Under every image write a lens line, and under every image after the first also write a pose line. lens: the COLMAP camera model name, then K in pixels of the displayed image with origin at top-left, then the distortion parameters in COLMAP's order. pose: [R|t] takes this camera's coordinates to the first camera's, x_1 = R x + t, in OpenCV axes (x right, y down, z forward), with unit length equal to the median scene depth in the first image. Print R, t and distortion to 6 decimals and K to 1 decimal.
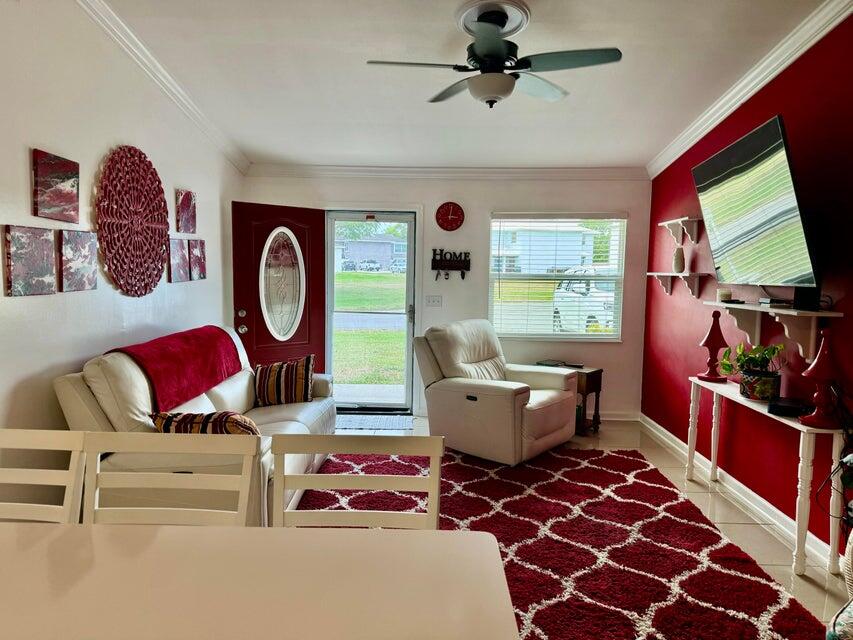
lens RADIAL K [[584.3, 0, 418.5], [0, 584.3, 320.2], [0, 0, 1]] dist [0.001237, -0.011652]
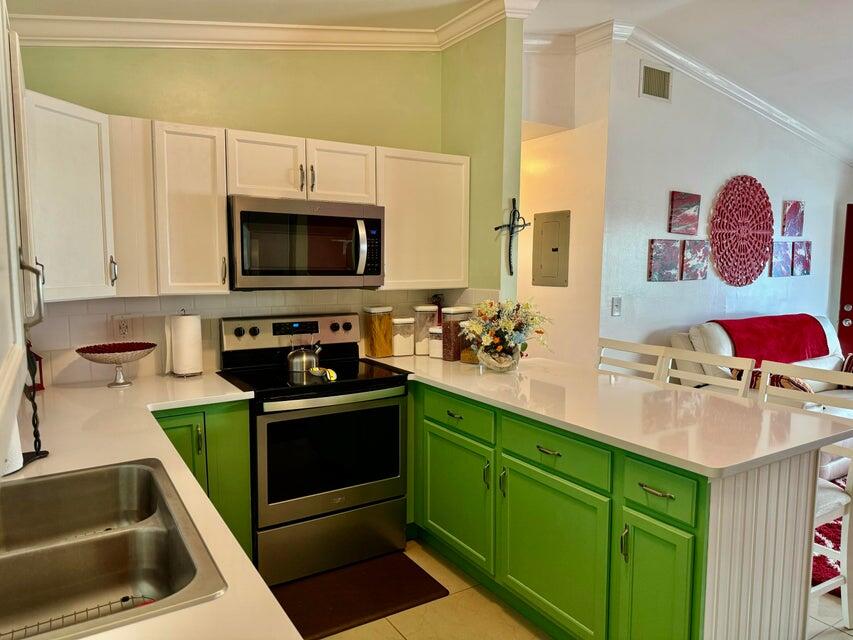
lens RADIAL K [[584.3, 0, 420.8], [0, 584.3, 321.4], [0, 0, 1]] dist [0.001237, -0.011652]
pose [[0.510757, 0.073820, -0.856550, 0.330199], [-0.074735, 0.996348, 0.041303, 0.042966], [0.856470, 0.042919, 0.514409, -0.344761]]
